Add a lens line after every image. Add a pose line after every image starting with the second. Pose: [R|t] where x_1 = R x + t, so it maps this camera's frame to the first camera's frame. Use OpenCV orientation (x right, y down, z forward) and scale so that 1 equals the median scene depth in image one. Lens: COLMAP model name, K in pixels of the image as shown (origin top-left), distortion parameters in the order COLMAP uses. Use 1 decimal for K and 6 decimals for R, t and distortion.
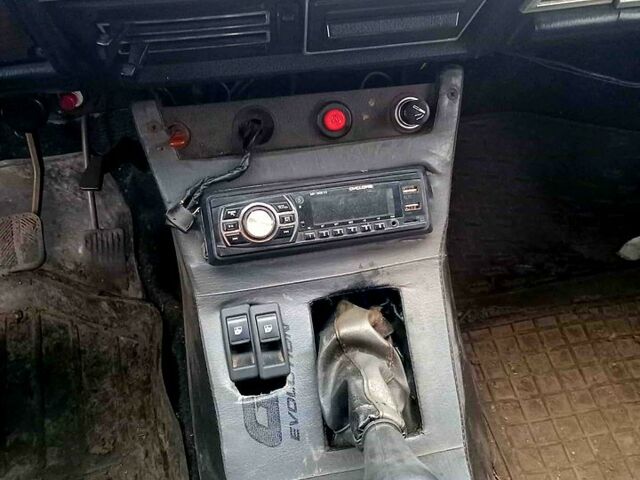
lens RADIAL K [[634.0, 0, 320.0], [0, 634.0, 240.0], [0, 0, 1]] dist [0.048411, 0.003958]
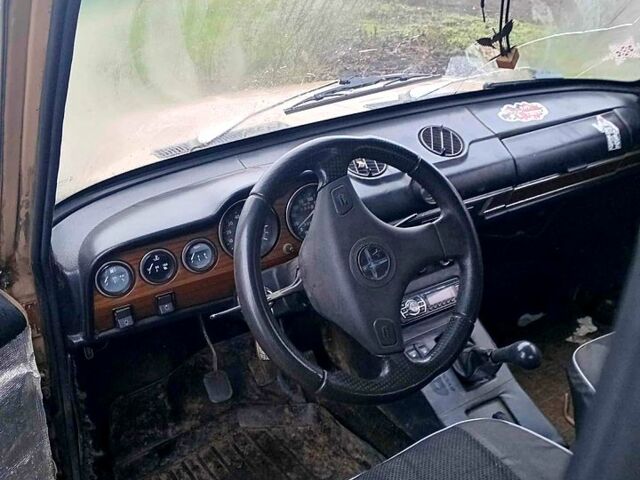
lens RADIAL K [[634.0, 0, 320.0], [0, 634.0, 240.0], [0, 0, 1]] dist [0.048411, 0.003958]
pose [[0.938921, -0.195656, 0.283101, -0.737893], [0.280552, 0.911607, -0.300439, 0.254531], [-0.199294, 0.361513, 0.910819, -0.891307]]
